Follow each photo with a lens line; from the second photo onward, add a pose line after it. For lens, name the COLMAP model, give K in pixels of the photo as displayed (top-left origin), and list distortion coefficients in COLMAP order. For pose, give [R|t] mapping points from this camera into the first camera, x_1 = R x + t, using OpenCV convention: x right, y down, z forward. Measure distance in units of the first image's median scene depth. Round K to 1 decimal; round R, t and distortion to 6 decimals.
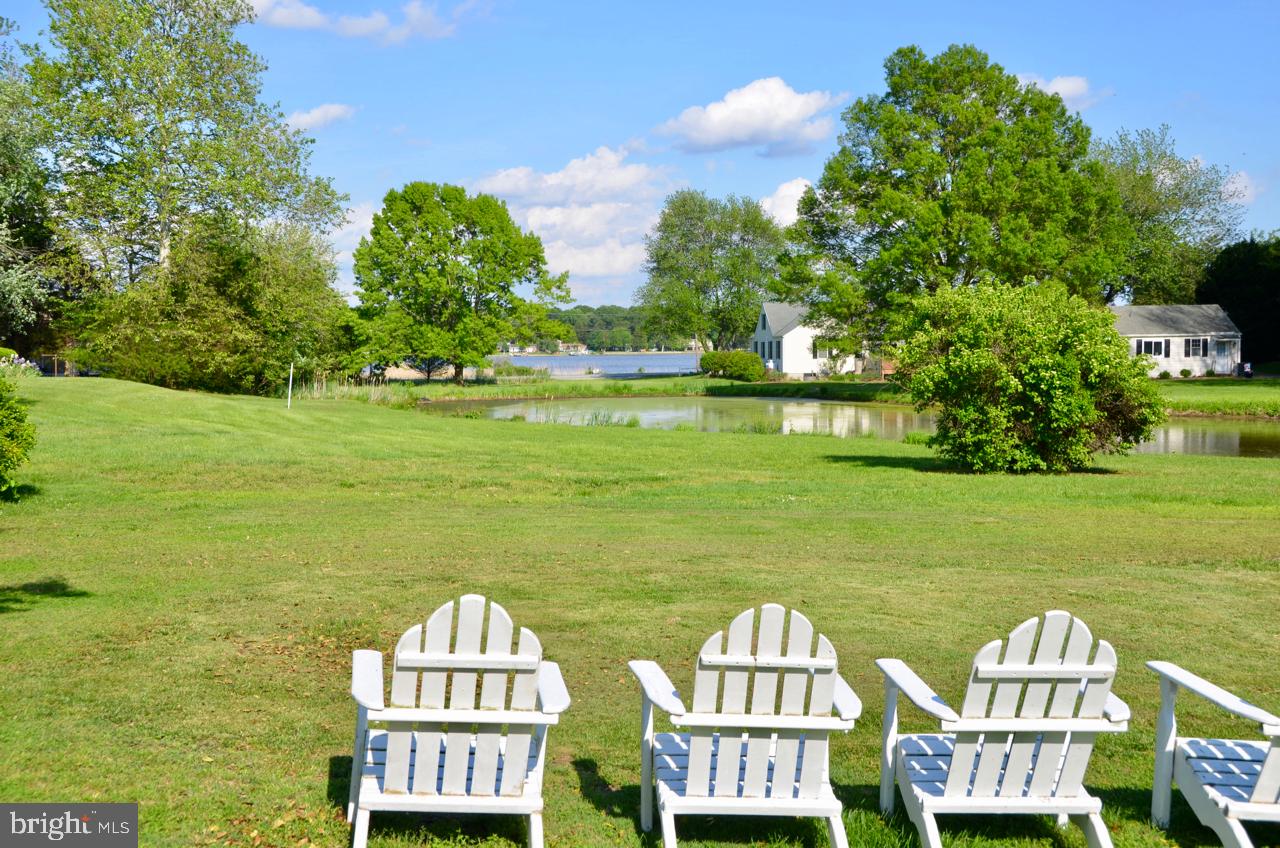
lens RADIAL K [[1536.7, 0, 639.8], [0, 1536.7, 423.8], [0, 0, 1]] dist [0.098458, 0.000000]
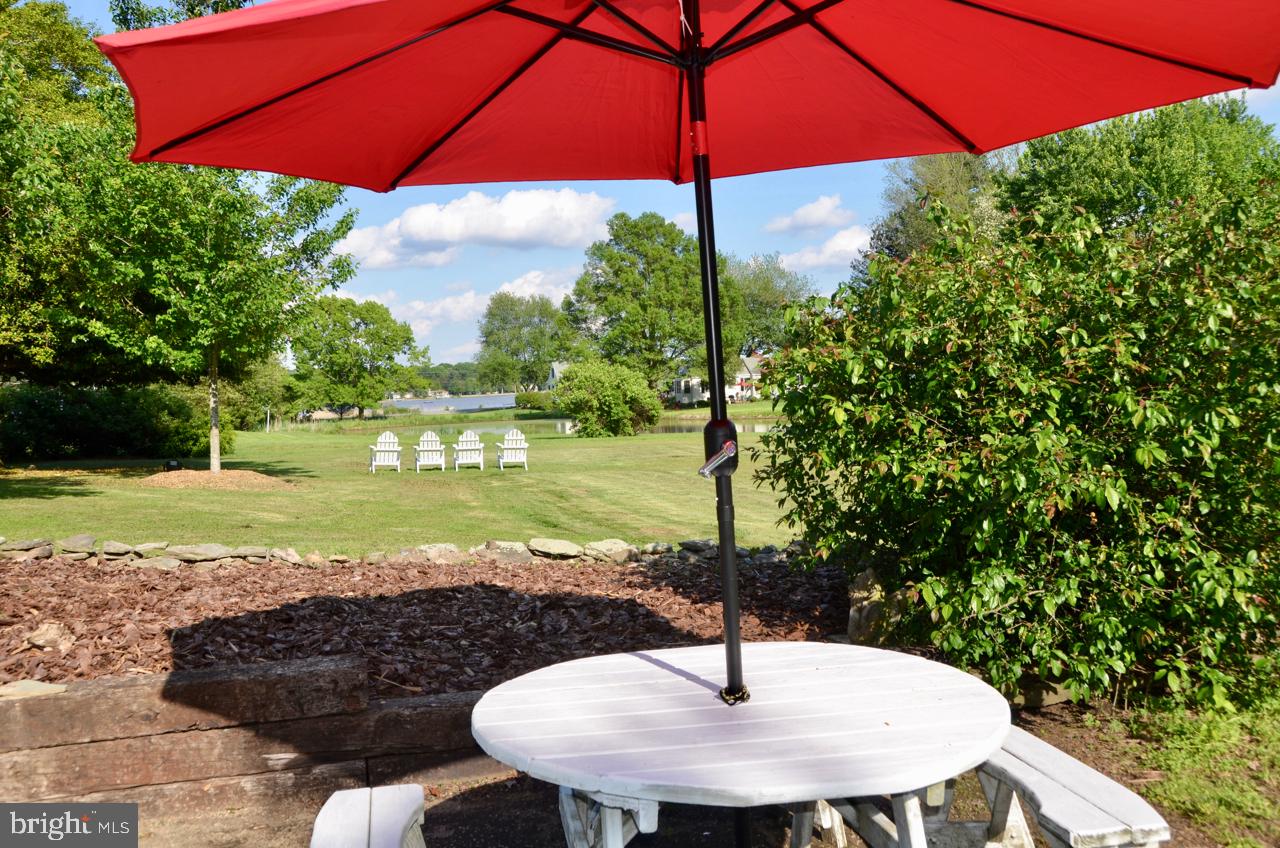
lens RADIAL K [[1164.7, 0, 633.3], [0, 1164.7, 432.5], [0, 0, 1]] dist [0.009689, 0.022614]
pose [[0.992154, -0.045100, 0.116604, 0.019809], [0.046412, 0.998886, -0.008562, 0.010515], [-0.116088, 0.013907, 0.993142, -0.227592]]
